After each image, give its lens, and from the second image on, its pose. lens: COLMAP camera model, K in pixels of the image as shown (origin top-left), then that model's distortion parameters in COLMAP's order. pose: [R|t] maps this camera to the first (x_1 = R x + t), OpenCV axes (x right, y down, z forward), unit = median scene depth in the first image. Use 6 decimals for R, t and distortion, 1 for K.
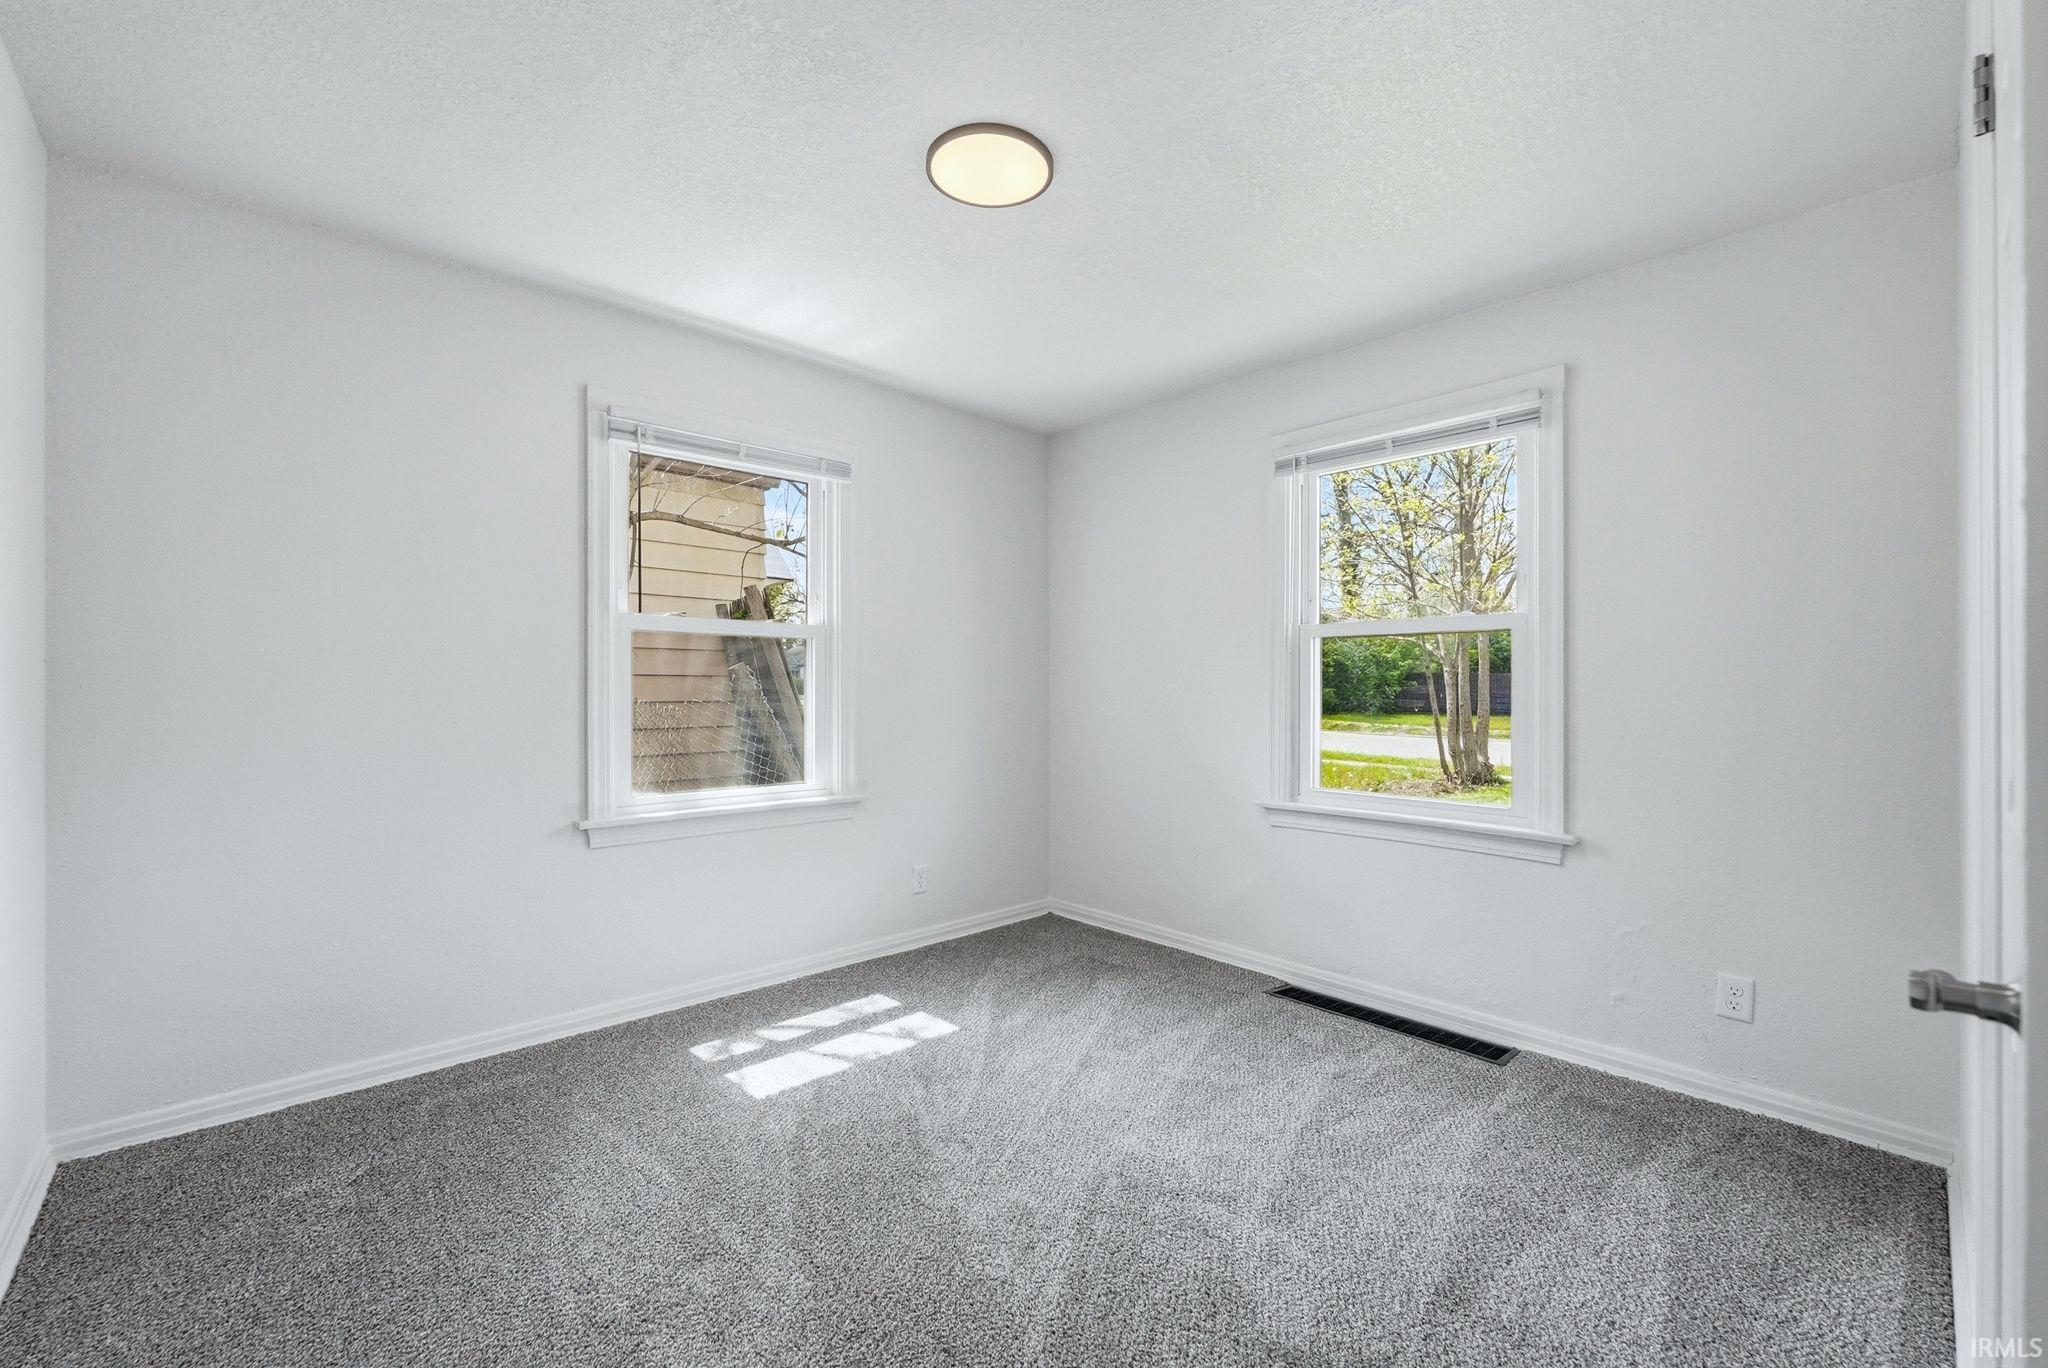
lens RADIAL K [[835.6, 0, 1007.4], [0, 835.6, 690.9], [0, 0, 1]] dist [-0.002207, 0.001223]
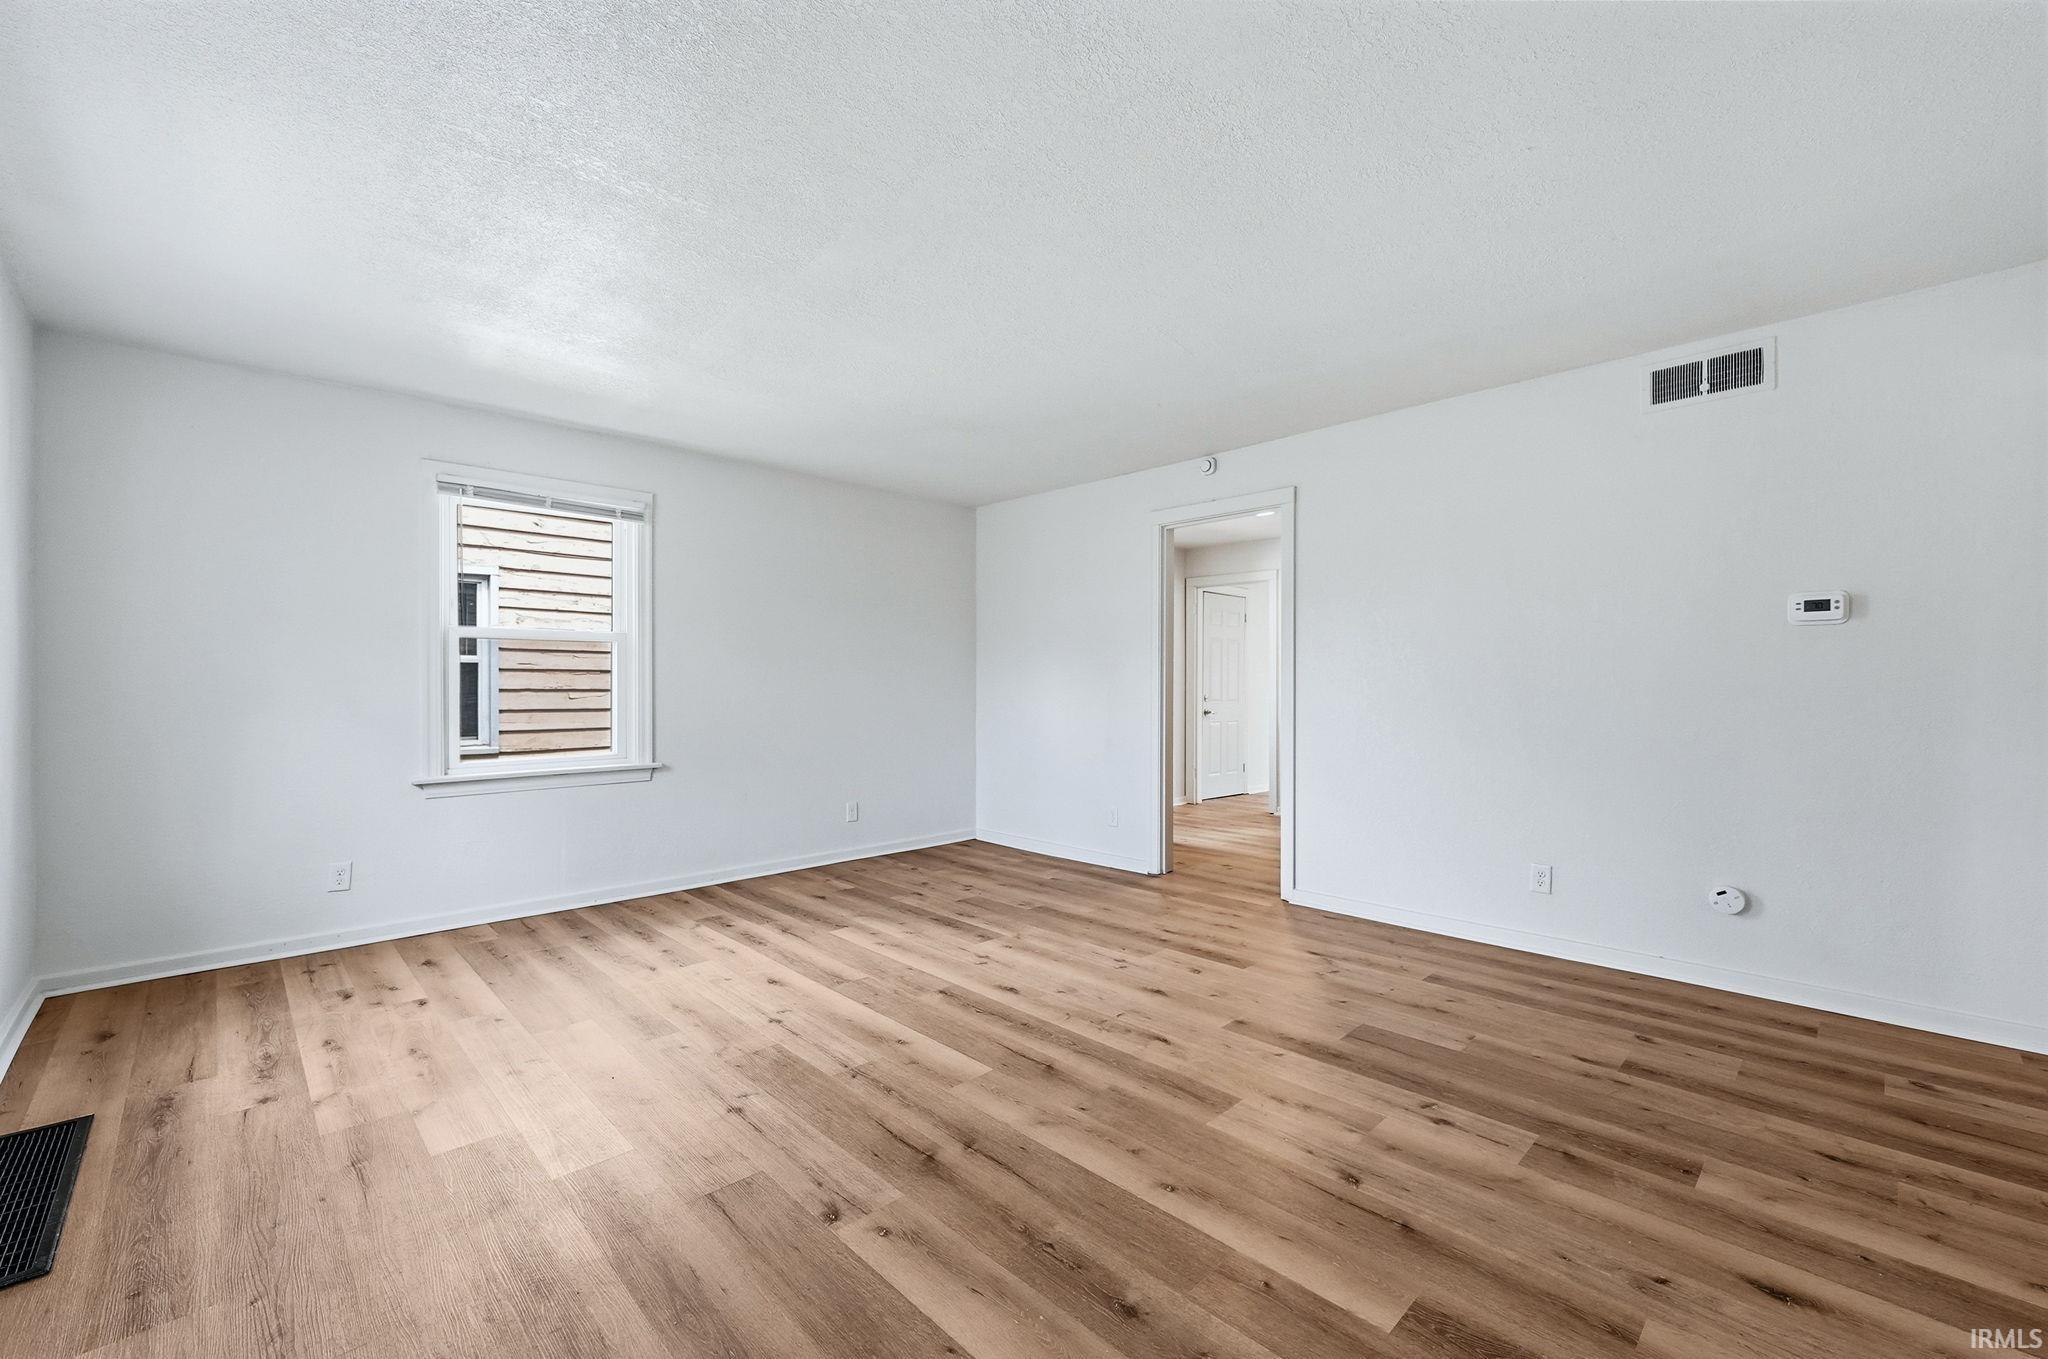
lens RADIAL K [[835.6, 0, 1020.5], [0, 835.6, 688.0], [0, 0, 1]] dist [-0.002207, 0.001223]
pose [[-0.048279, -0.011336, 0.998770, -1.025100], [-0.004444, 0.999928, 0.011135, -0.006600], [-0.998824, -0.003901, -0.048326, 0.294710]]
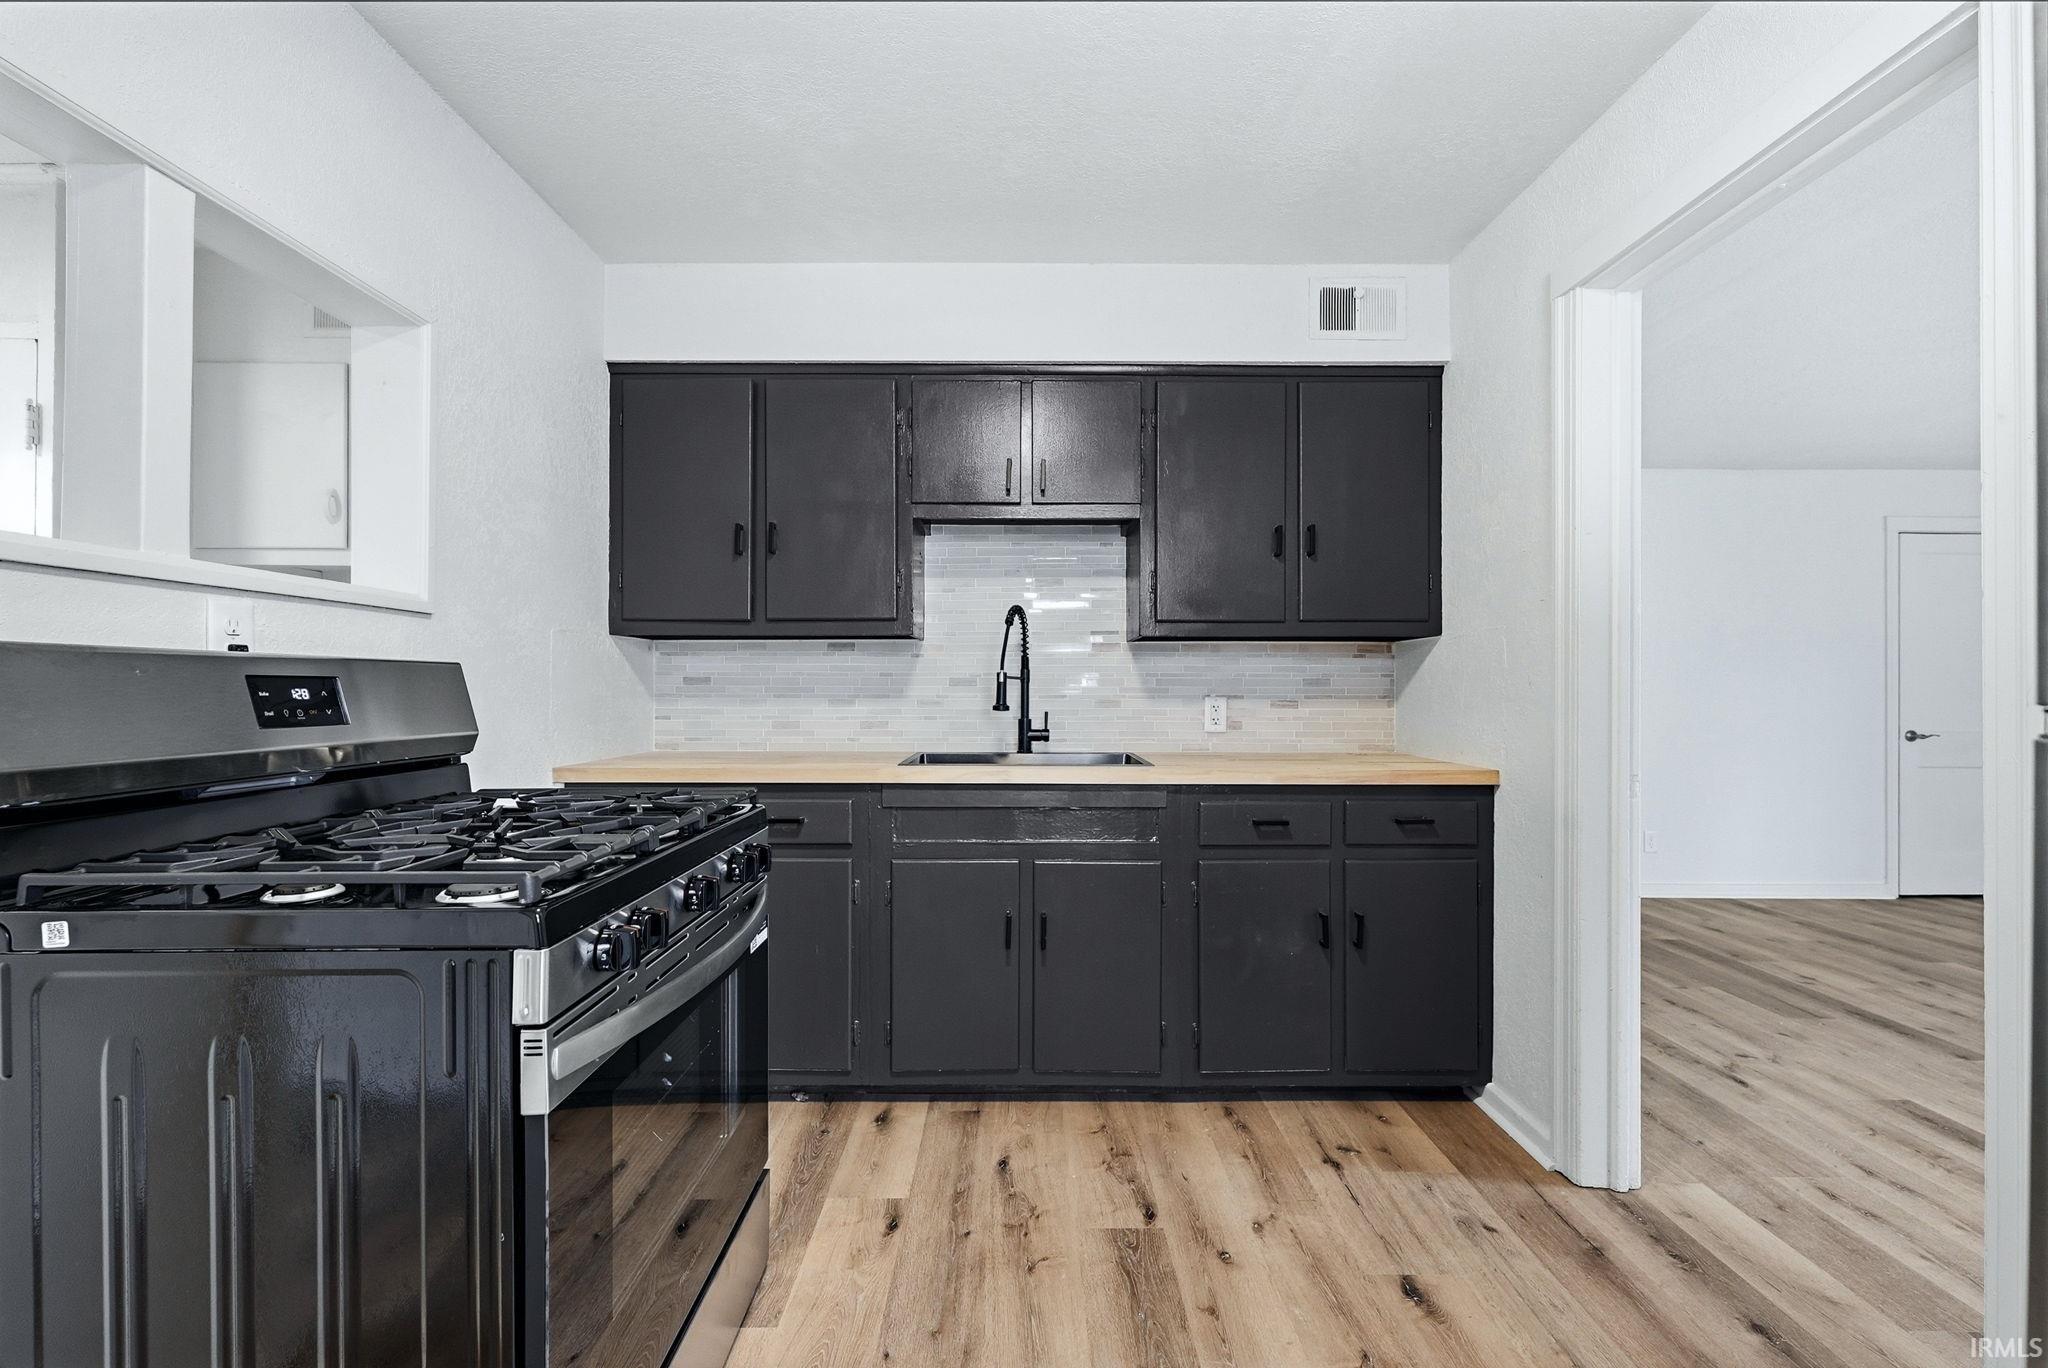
lens RADIAL K [[835.6, 0, 1016.7], [0, 835.6, 681.7], [0, 0, 1]] dist [-0.002207, 0.001223]
pose [[-0.650290, -0.014901, -0.759540, 1.372532], [-0.008126, 0.999887, -0.012659, -0.001131], [0.759643, -0.002060, -0.650337, -0.213490]]
